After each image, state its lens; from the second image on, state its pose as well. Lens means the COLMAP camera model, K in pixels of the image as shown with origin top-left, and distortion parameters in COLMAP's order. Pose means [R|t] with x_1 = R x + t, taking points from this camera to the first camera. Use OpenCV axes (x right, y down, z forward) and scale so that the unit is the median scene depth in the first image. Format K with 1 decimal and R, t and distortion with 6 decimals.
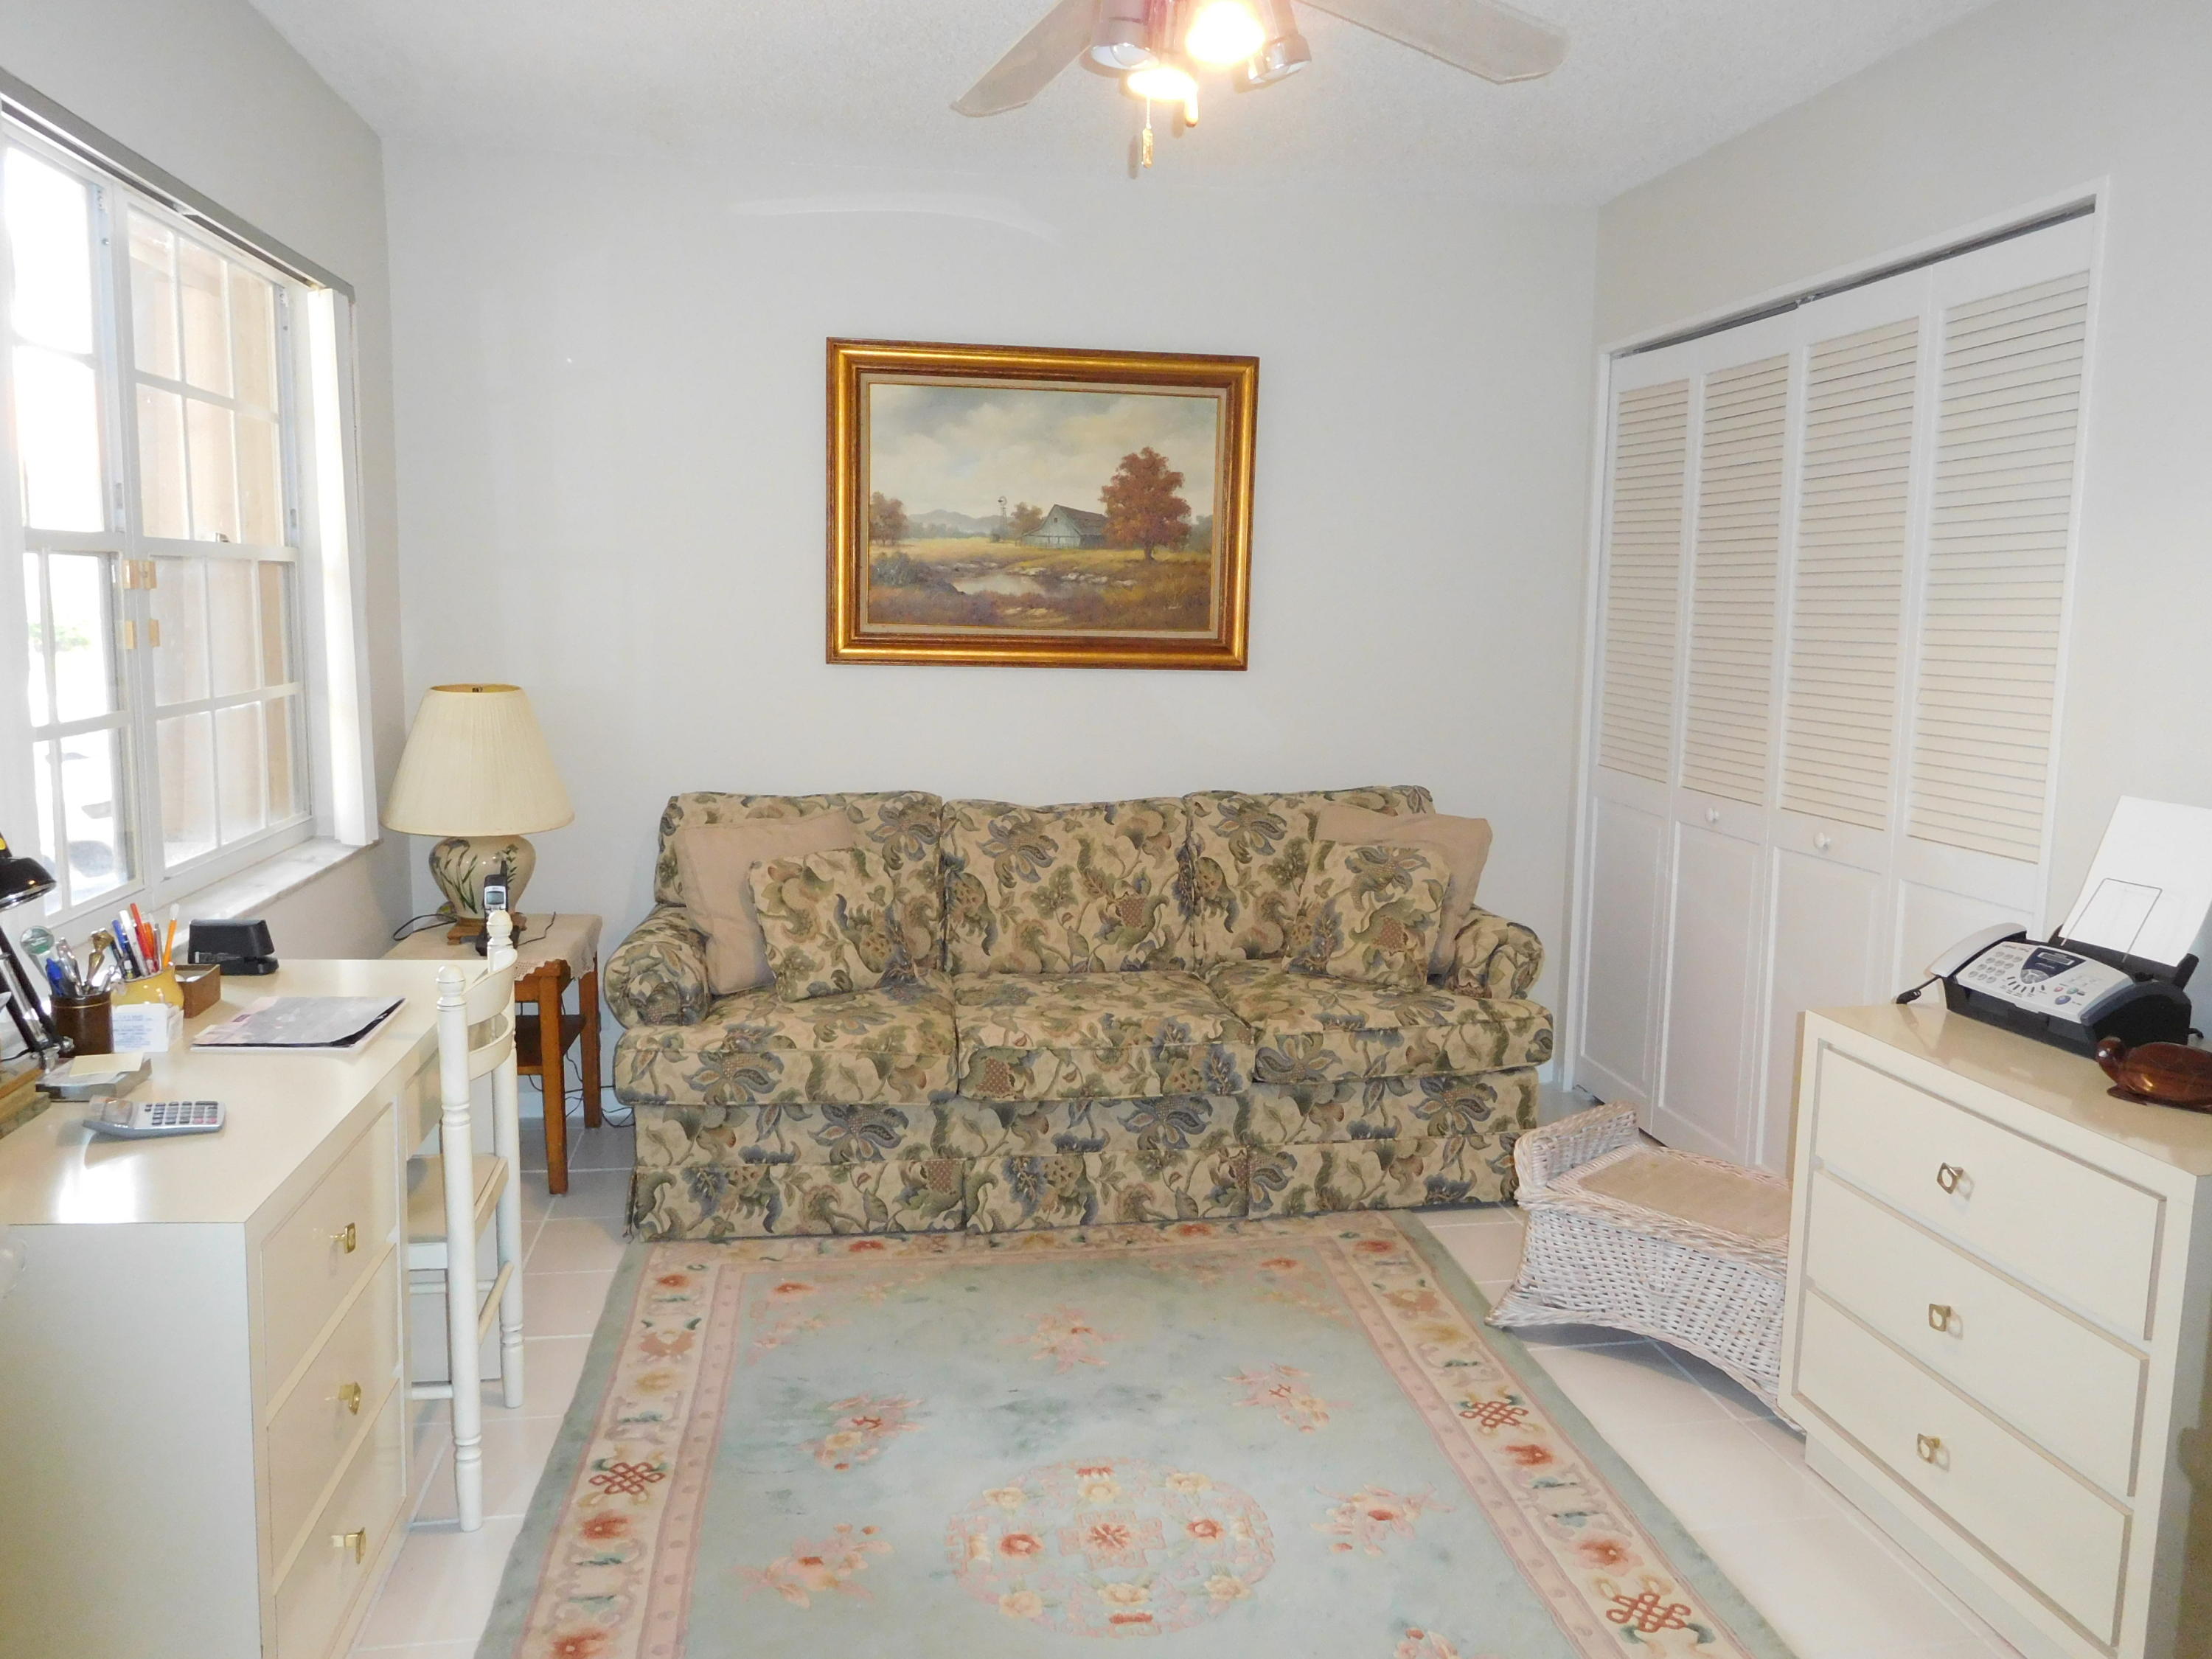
lens RADIAL K [[1647.8, 0, 1105.1], [0, 1647.8, 834.9], [0, 0, 1]] dist [-0.018714, 0.003336]
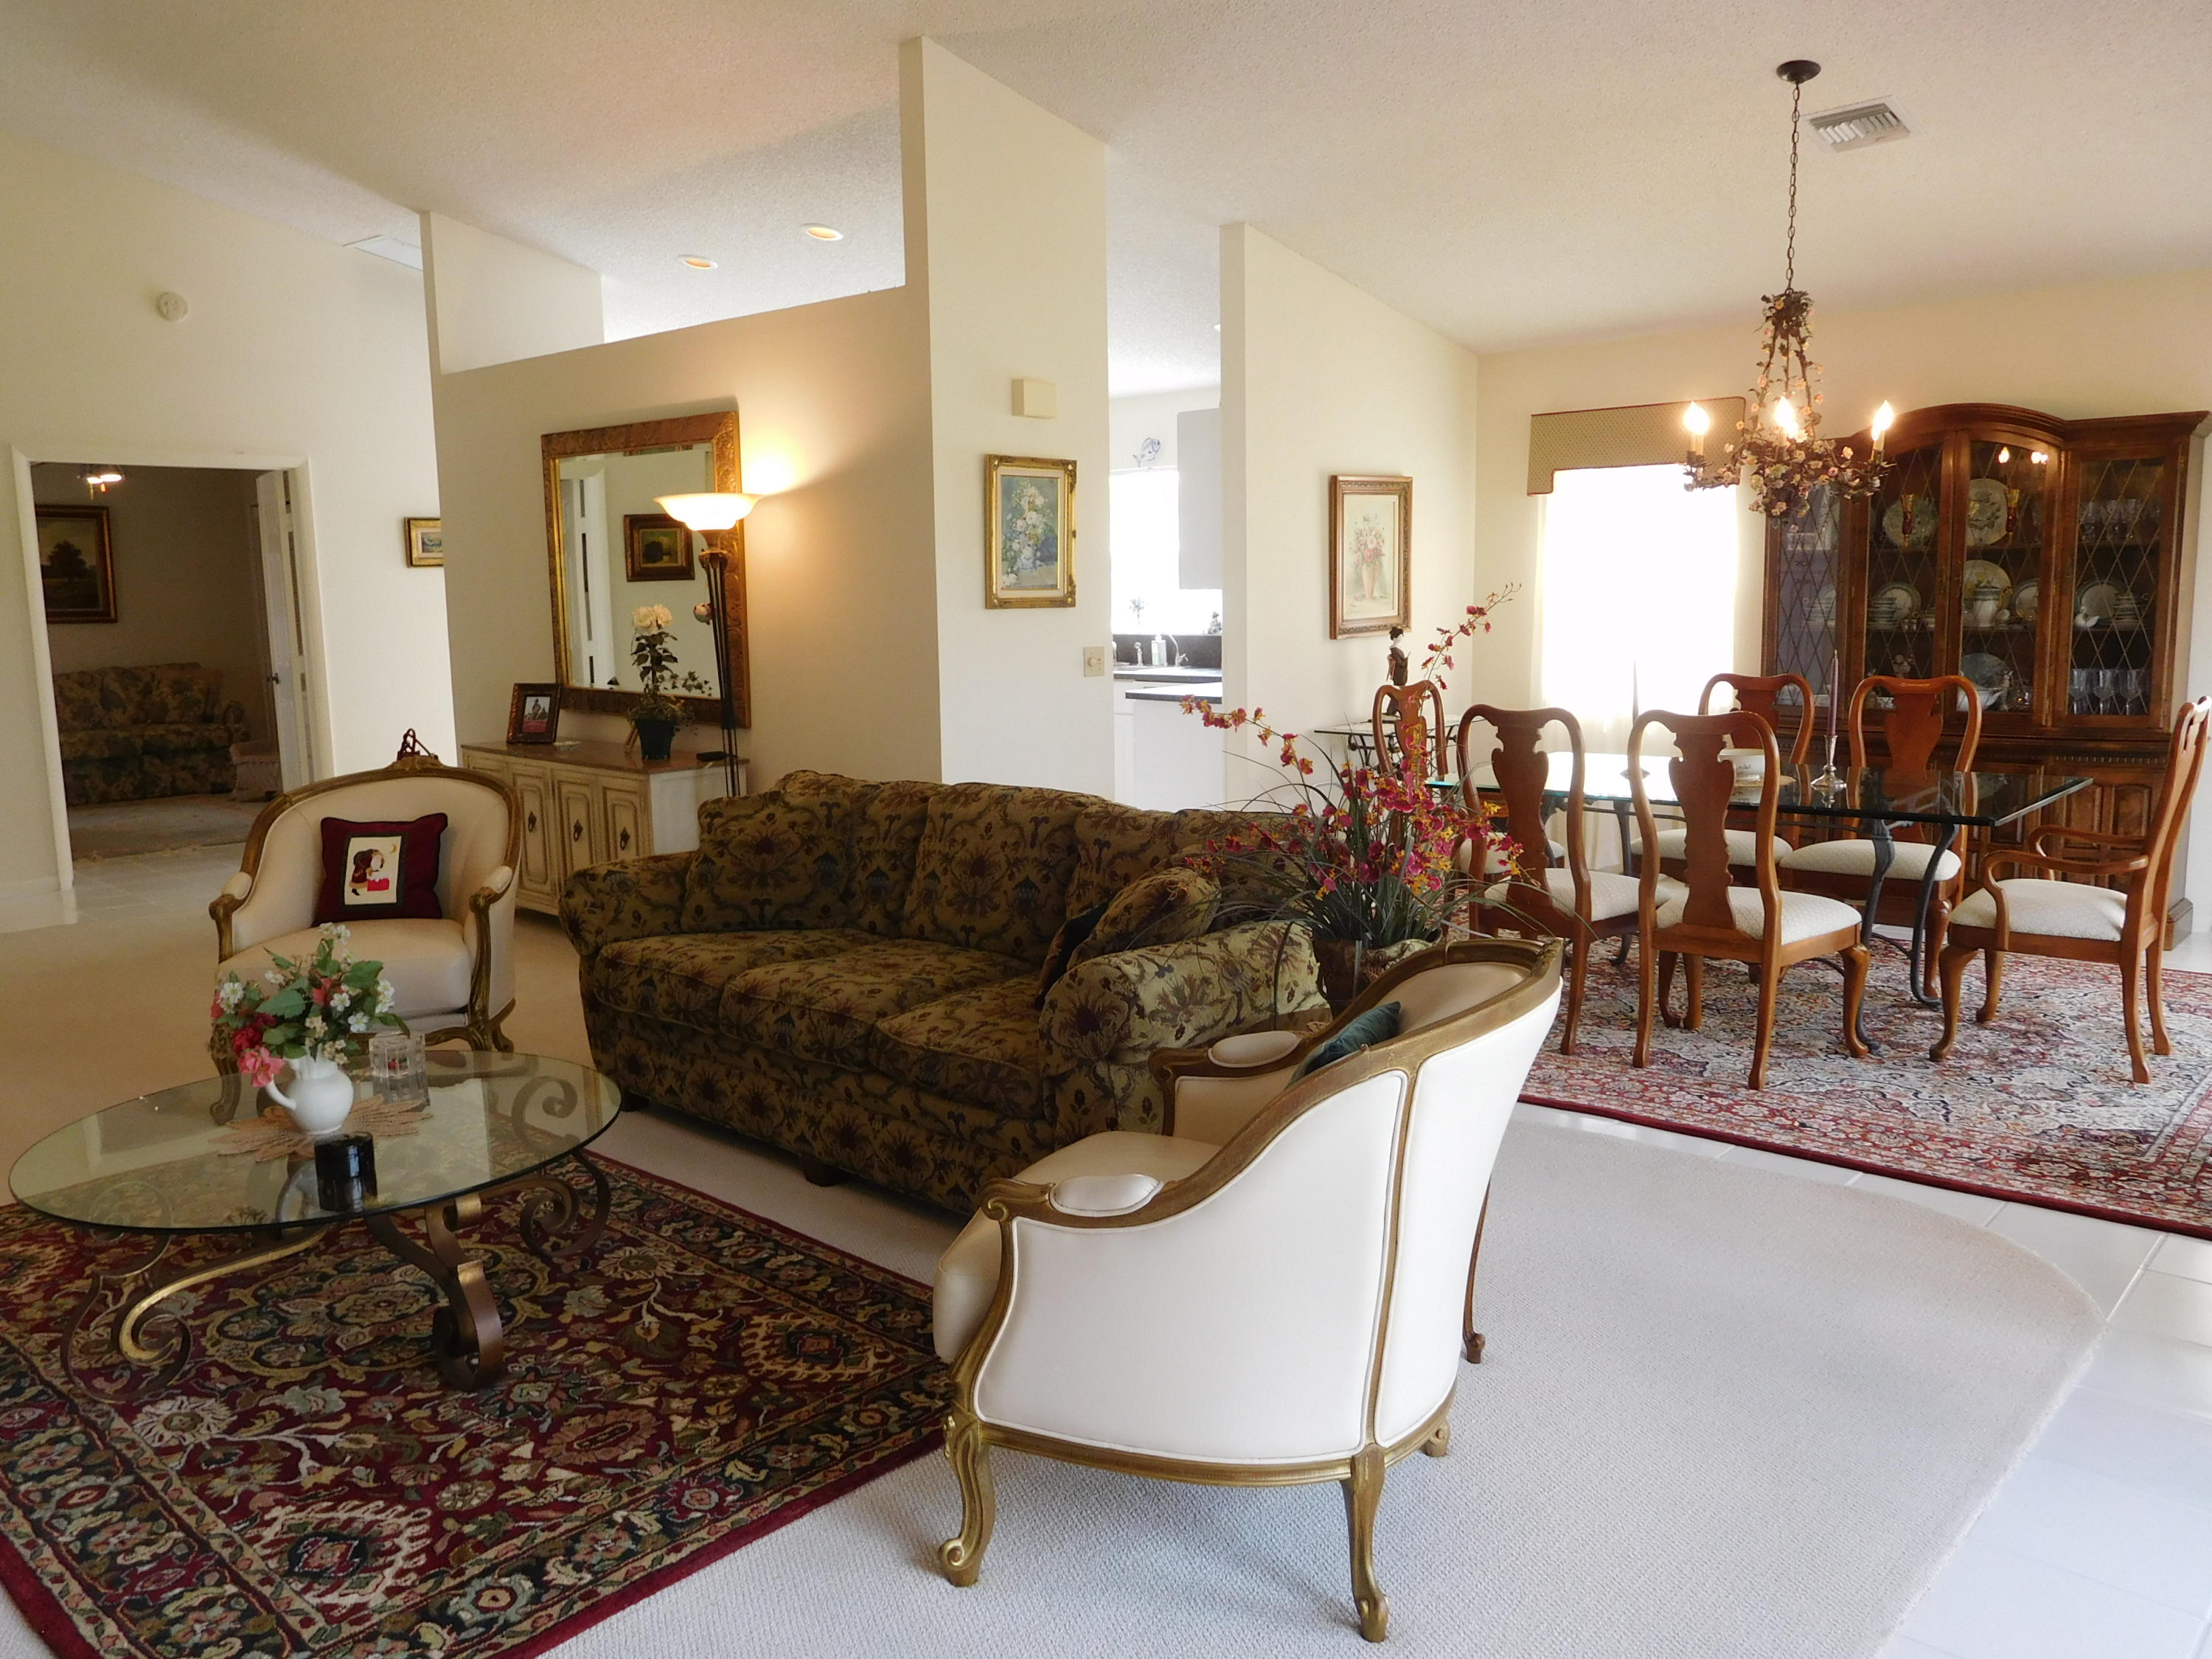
lens RADIAL K [[1647.8, 0, 1105.1], [0, 1647.8, 834.9], [0, 0, 1]] dist [-0.018714, 0.003336]
pose [[0.786693, -0.114911, 0.606556, -0.328830], [0.105830, 0.993082, 0.050878, 0.299712], [-0.608206, 0.024167, 0.793411, -2.241852]]
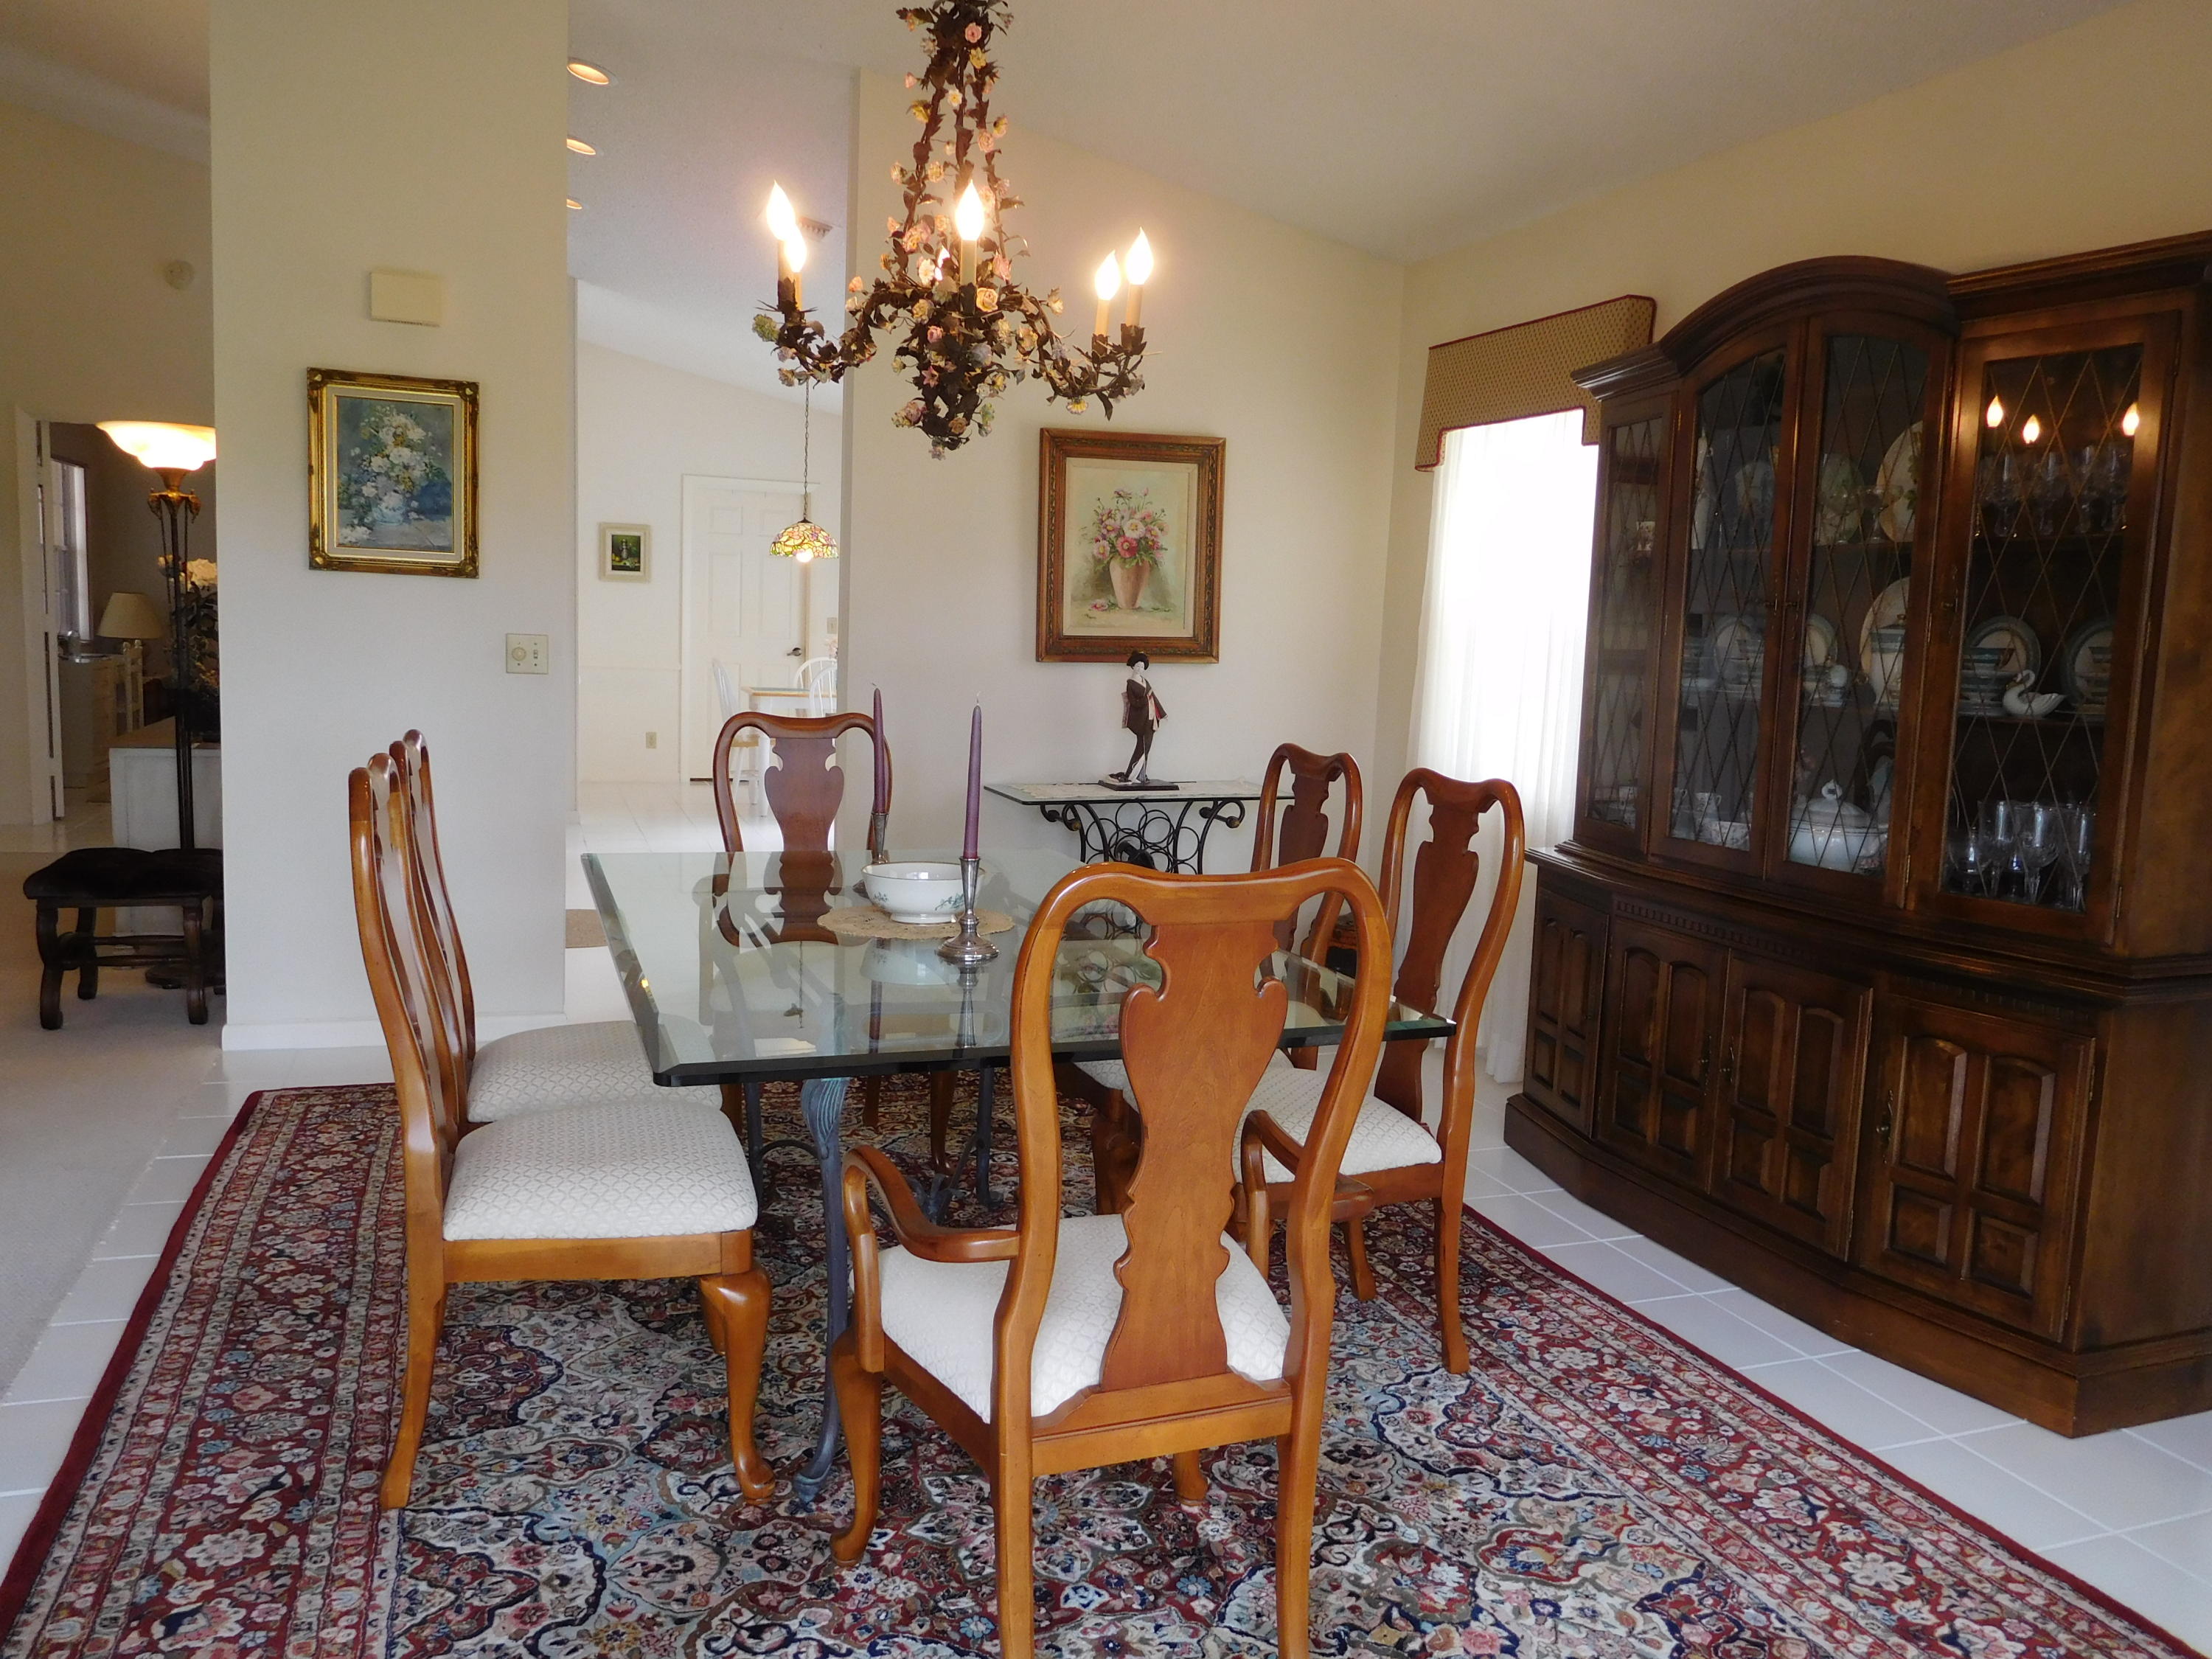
lens RADIAL K [[1641.1, 0, 1095.4], [0, 1641.1, 847.7], [0, 0, 1]] dist [-0.022128, -0.003946]
pose [[0.981524, 0.008807, 0.191134, 0.791096], [-0.010592, 0.999909, 0.008318, 0.338037], [-0.191044, -0.010189, 0.981529, -2.221507]]
